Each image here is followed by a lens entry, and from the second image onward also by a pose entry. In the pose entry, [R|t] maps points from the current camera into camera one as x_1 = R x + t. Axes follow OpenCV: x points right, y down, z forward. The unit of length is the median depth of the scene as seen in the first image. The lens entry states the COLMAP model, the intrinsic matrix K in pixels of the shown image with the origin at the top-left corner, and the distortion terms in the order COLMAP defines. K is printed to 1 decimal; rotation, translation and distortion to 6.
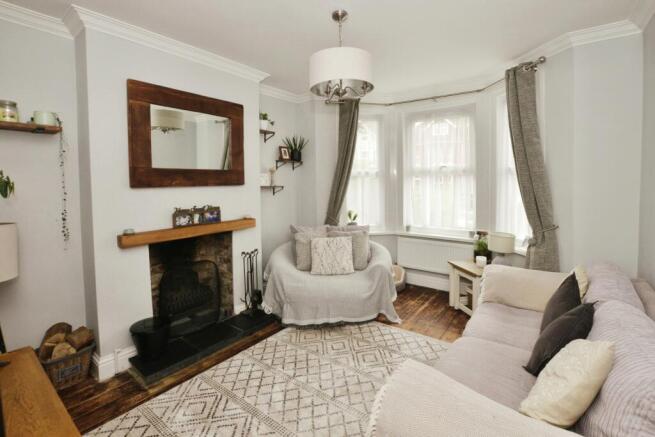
lens RADIAL K [[297.6, 0, 328.3], [0, 297.6, 216.7], [0, 0, 1]] dist [-0.024988, 0.000480]
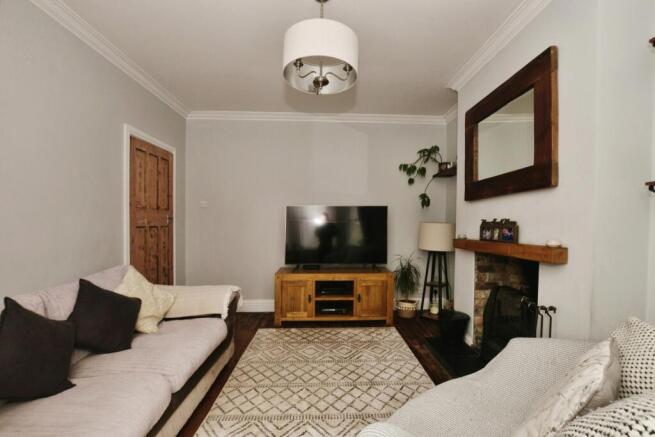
lens RADIAL K [[297.6, 0, 327.9], [0, 297.6, 222.2], [0, 0, 1]] dist [-0.024988, 0.000480]
pose [[-0.784631, 0.012966, -0.619827, 0.471609], [-0.059291, 0.993629, 0.095841, -0.081180], [0.617121, 0.111950, -0.778864, 1.379786]]
